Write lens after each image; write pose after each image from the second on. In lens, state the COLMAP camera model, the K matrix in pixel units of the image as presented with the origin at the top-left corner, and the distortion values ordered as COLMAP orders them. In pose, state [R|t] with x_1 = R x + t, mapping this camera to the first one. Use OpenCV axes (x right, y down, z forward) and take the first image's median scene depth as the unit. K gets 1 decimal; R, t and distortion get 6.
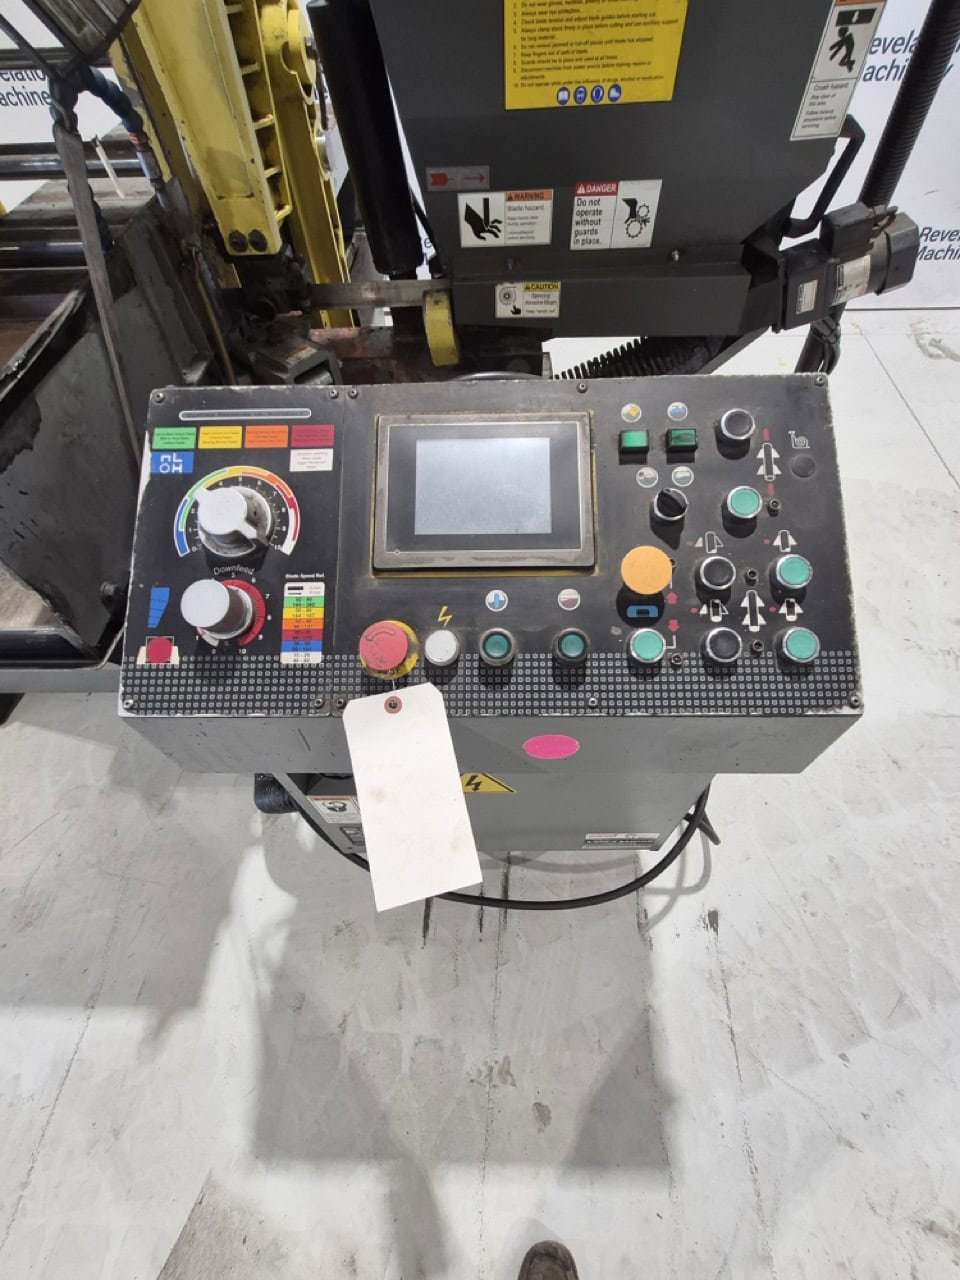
lens RADIAL K [[563.8, 0, 488.3], [0, 563.8, 639.4], [0, 0, 1]] dist [0.004454, 0.001272]
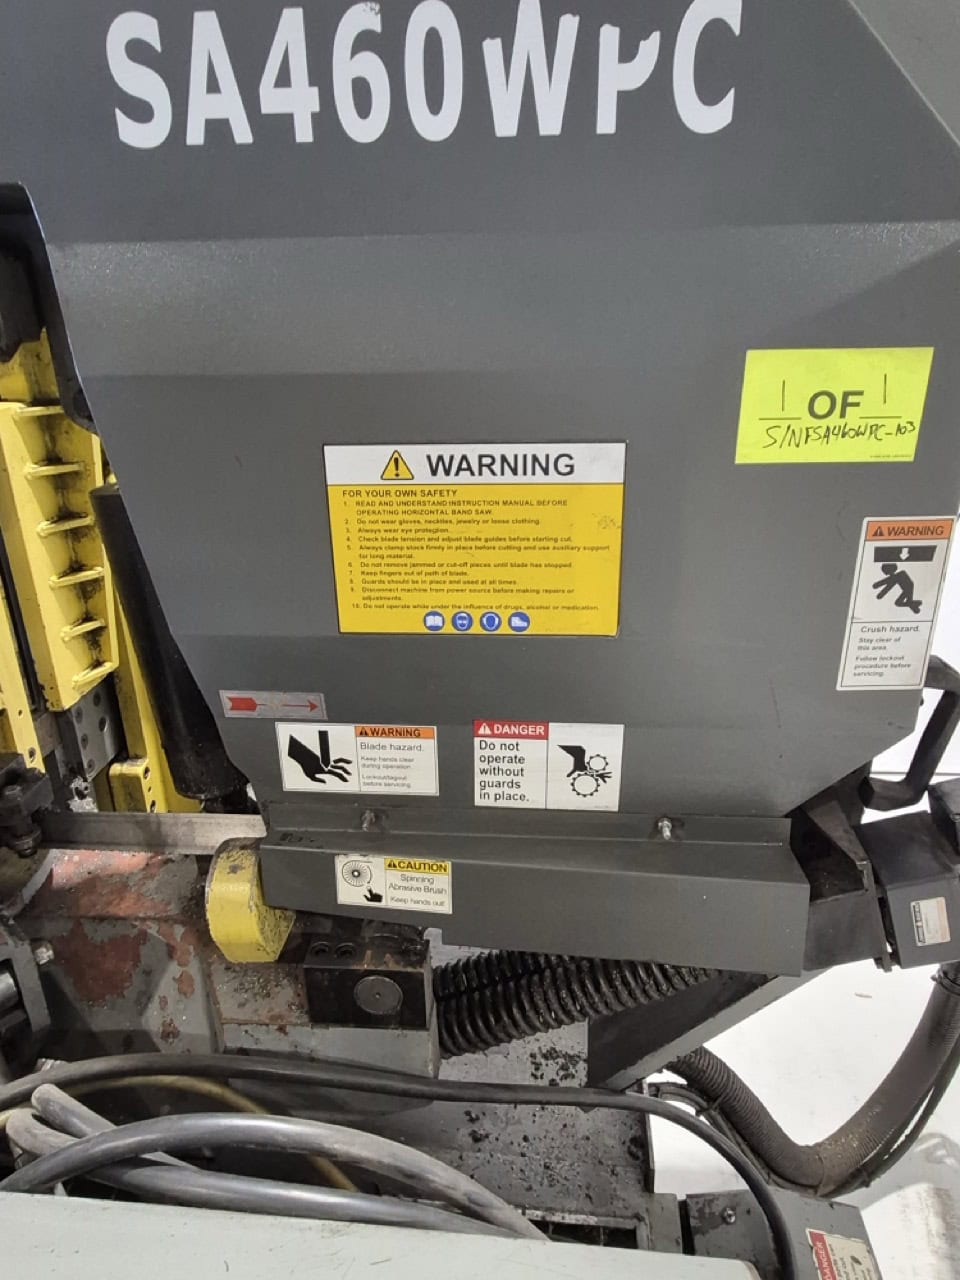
lens RADIAL K [[843.0, 0, 479.5], [0, 843.0, 646.6], [0, 0, 1]] dist [0.004756, 0.003884]
pose [[0.996082, 0.050723, -0.072445, 0.199710], [-0.081572, 0.843402, -0.531054, -0.375255], [0.034164, 0.534883, 0.844235, 0.209148]]
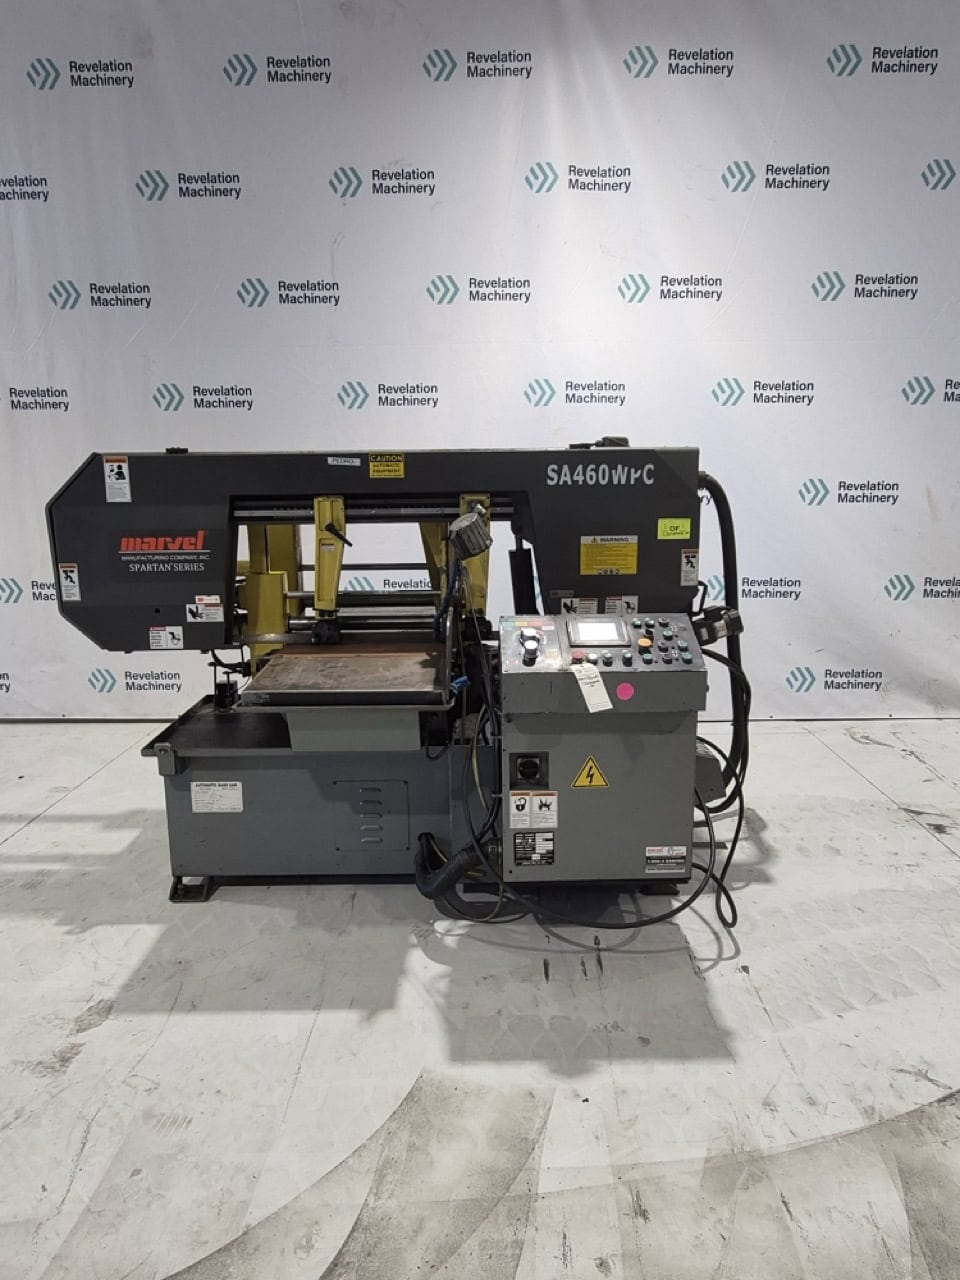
lens RADIAL K [[843.0, 0, 479.5], [0, 843.0, 646.6], [0, 0, 1]] dist [0.004756, 0.003884]
pose [[0.999387, 0.020813, 0.028136, -0.495501], [0.004427, 0.722305, -0.691560, 1.913705], [-0.034716, 0.691261, 0.721771, -1.525913]]
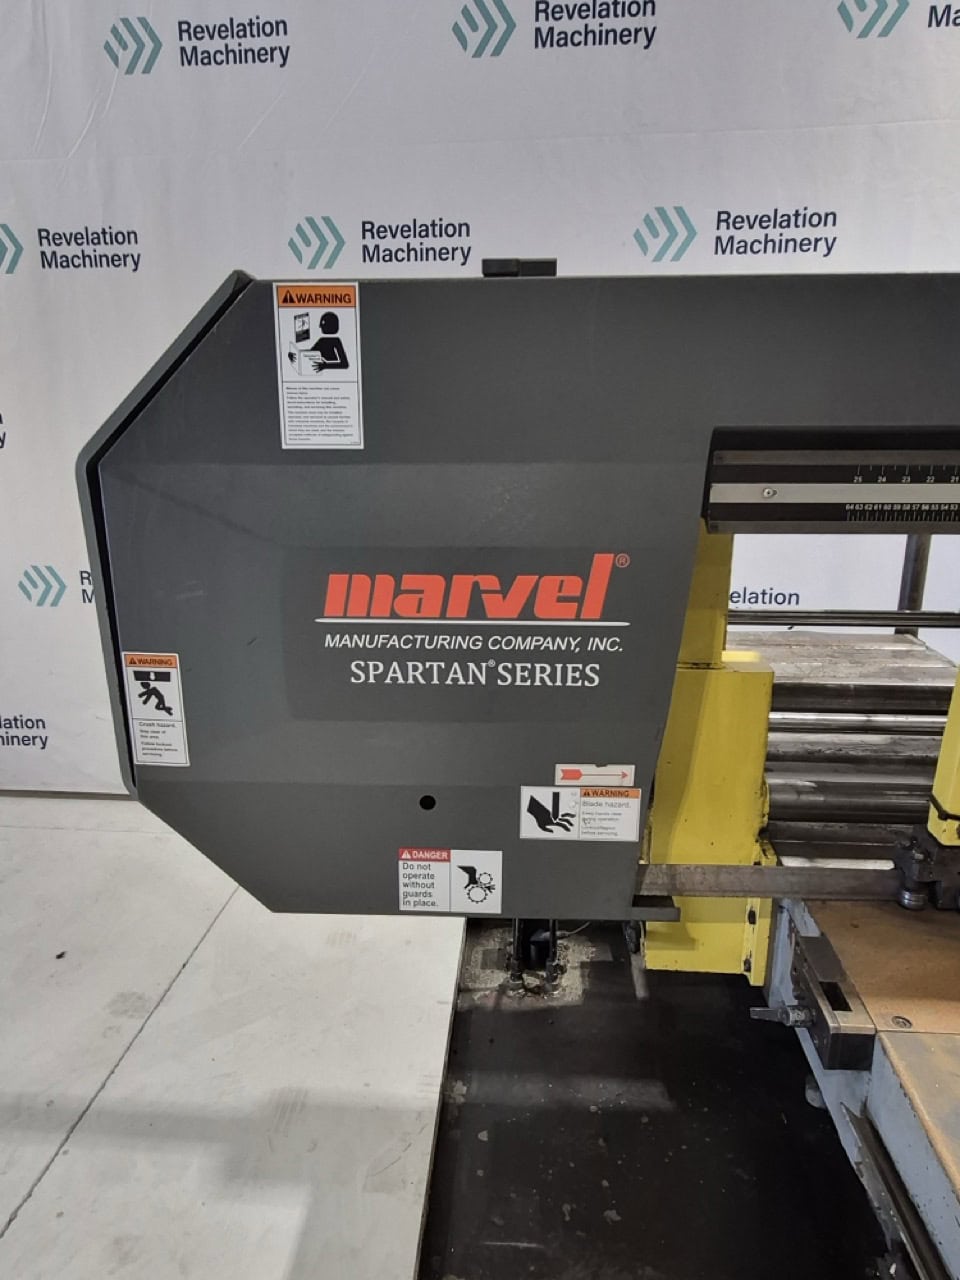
lens RADIAL K [[829.6, 0, 481.0], [0, 829.6, 634.8], [0, 0, 1]] dist [0.000125, 0.000082]
pose [[0.998118, 0.044937, -0.041725, -1.649630], [-0.061255, 0.762431, -0.644164, -0.128640], [0.002865, 0.645508, 0.763749, 0.008215]]
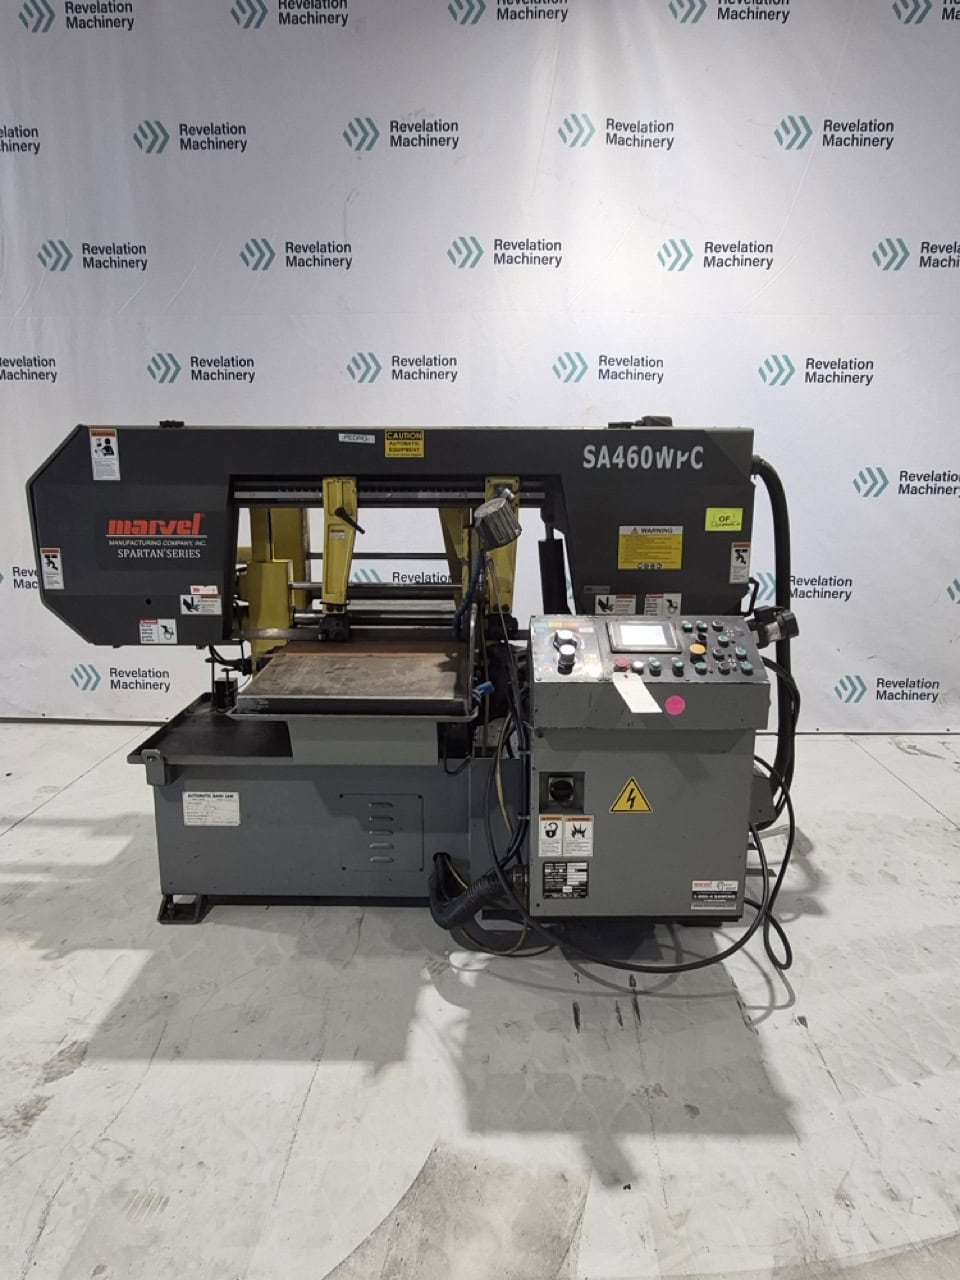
lens RADIAL K [[843.0, 0, 479.5], [0, 843.0, 646.6], [0, 0, 1]] dist [0.004756, 0.003884]
pose [[0.999192, 0.037091, 0.015497, -0.538775], [-0.016631, 0.732414, -0.680656, 1.633208], [-0.036596, 0.679849, 0.732439, -1.301347]]
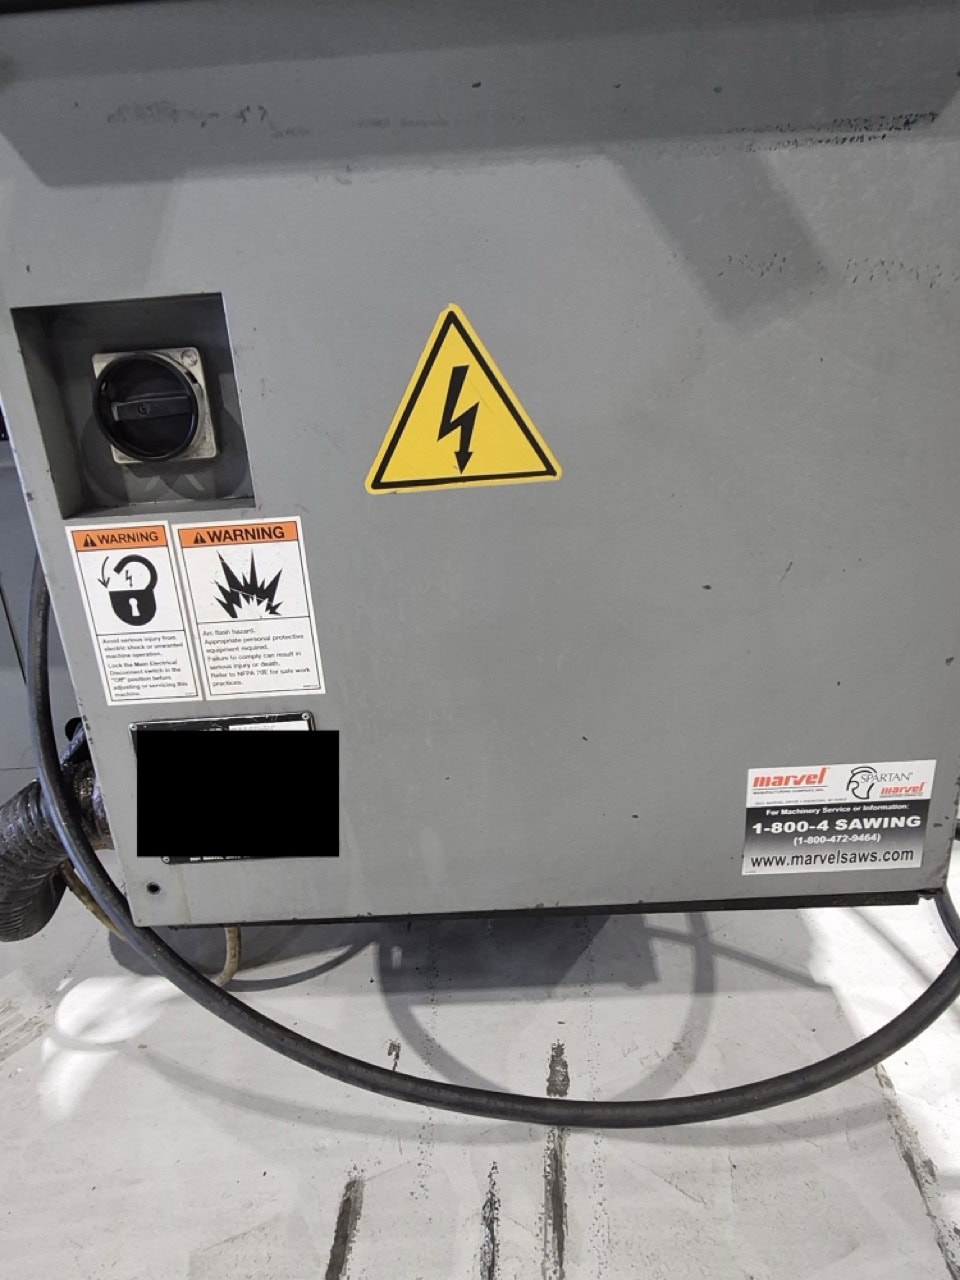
lens RADIAL K [[821.5, 0, 480.0], [0, 821.5, 640.0], [0, 0, 1]] dist [-0.005240, -0.002078]
pose [[0.999588, -0.022119, -0.018297, -0.001555], [0.007530, 0.817113, -0.576428, 0.652631], [0.027701, 0.576053, 0.816943, 0.511256]]
